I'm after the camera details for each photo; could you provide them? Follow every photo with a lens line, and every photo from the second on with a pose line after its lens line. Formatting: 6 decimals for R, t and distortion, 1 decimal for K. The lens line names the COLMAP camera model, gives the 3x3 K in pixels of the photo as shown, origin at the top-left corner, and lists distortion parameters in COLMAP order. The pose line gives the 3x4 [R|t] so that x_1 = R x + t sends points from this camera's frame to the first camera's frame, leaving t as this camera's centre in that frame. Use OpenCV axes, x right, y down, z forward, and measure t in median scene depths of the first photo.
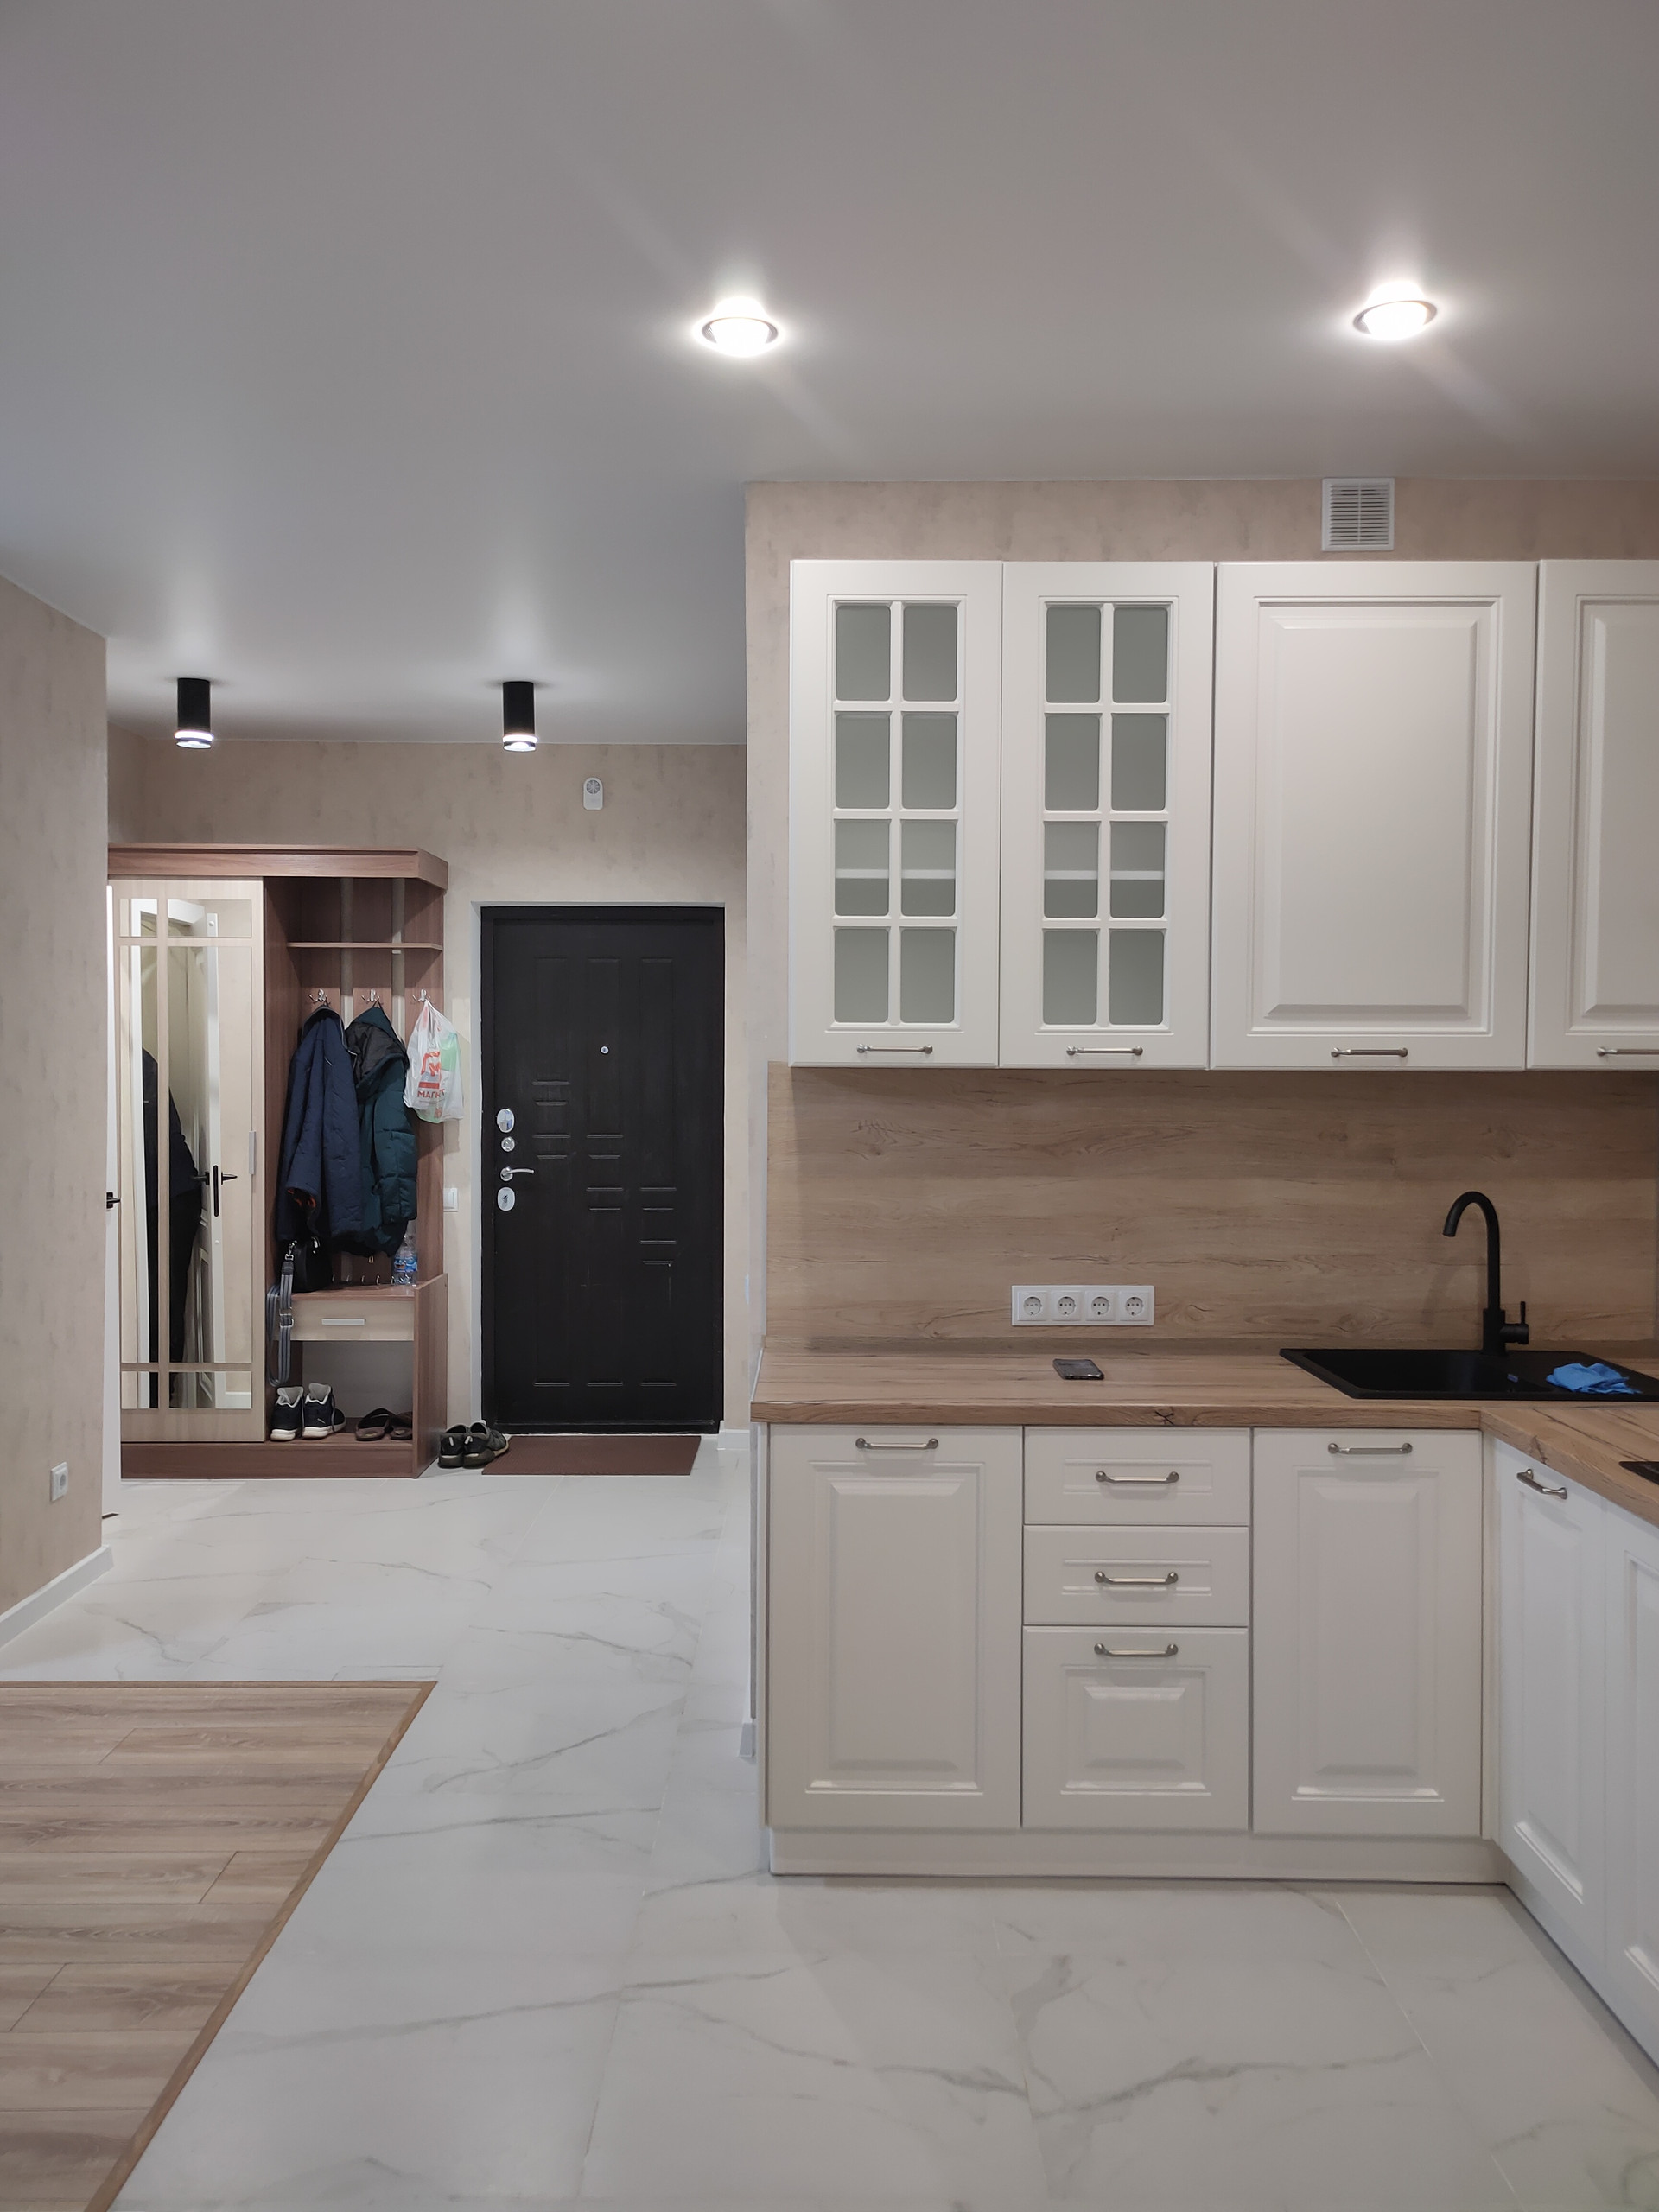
lens RADIAL K [[1689.9, 0, 821.3], [0, 1689.9, 1107.0], [0, 0, 1]] dist [0.060081, -0.045710]
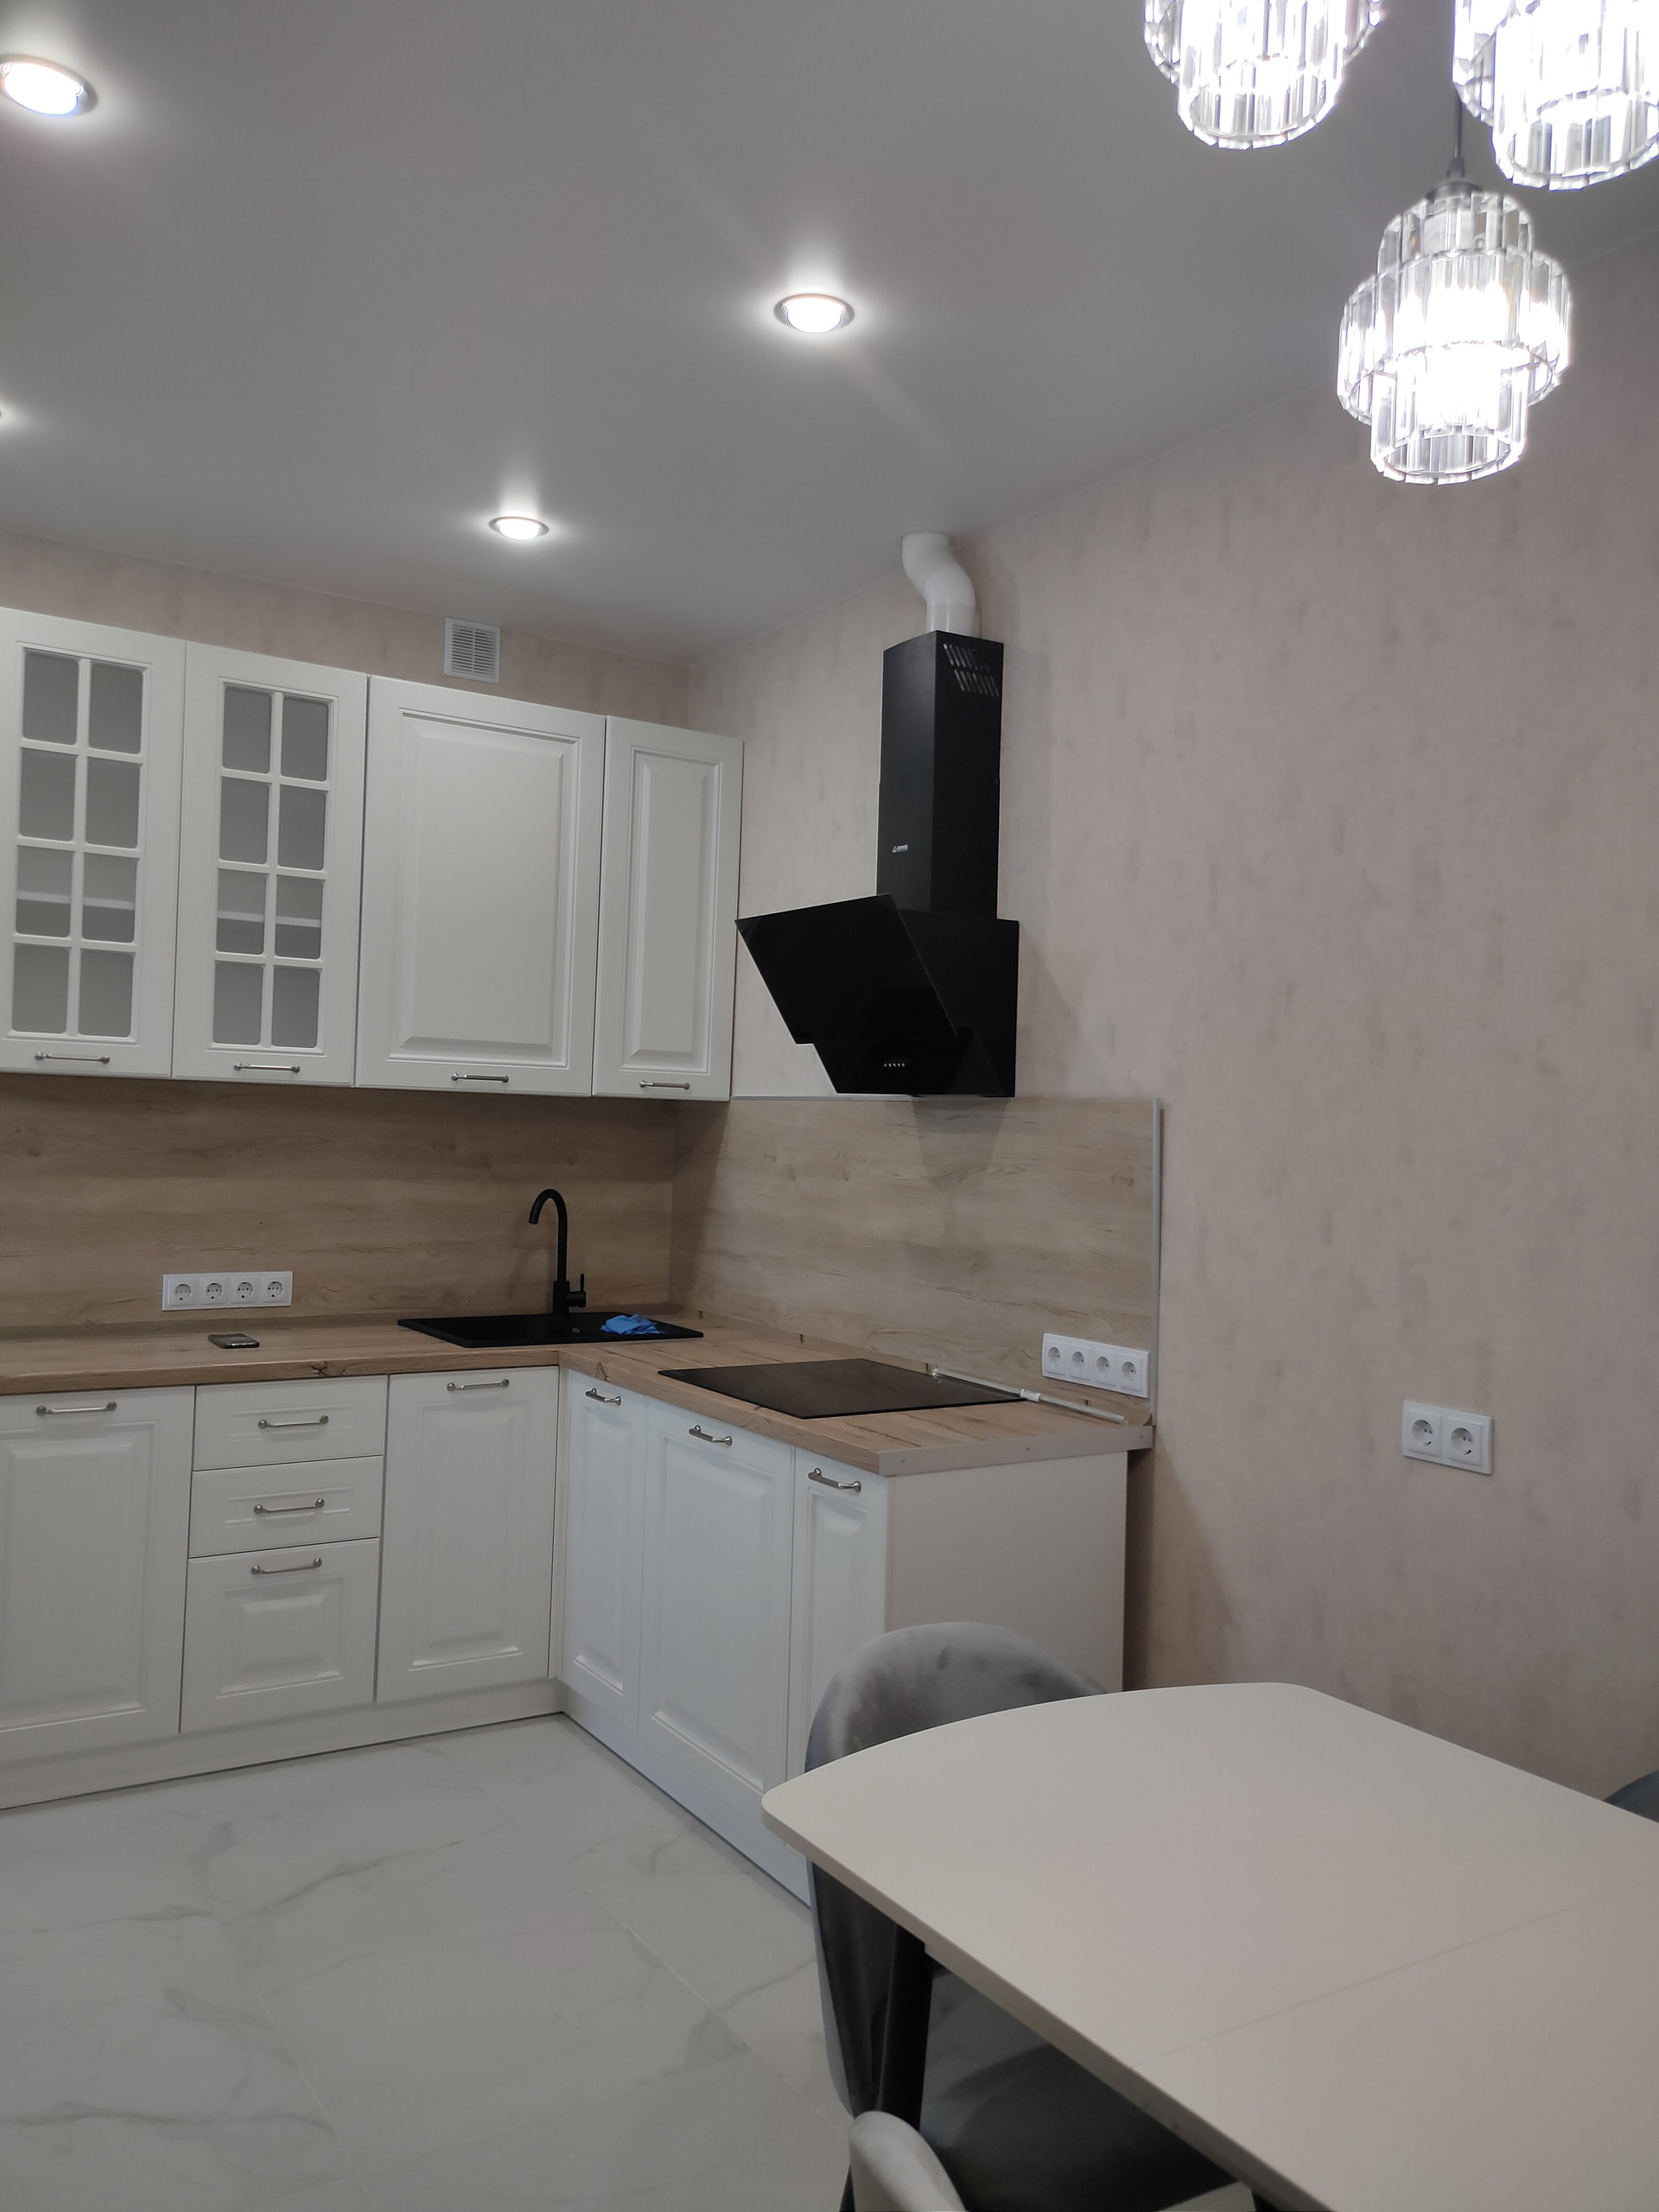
lens RADIAL K [[1689.9, 0, 821.3], [0, 1689.9, 1107.0], [0, 0, 1]] dist [0.060081, -0.045710]
pose [[0.844871, 0.029419, 0.534161, -0.138200], [-0.017503, 0.999472, -0.027362, 0.019845], [-0.534684, 0.013768, 0.844940, -0.205840]]
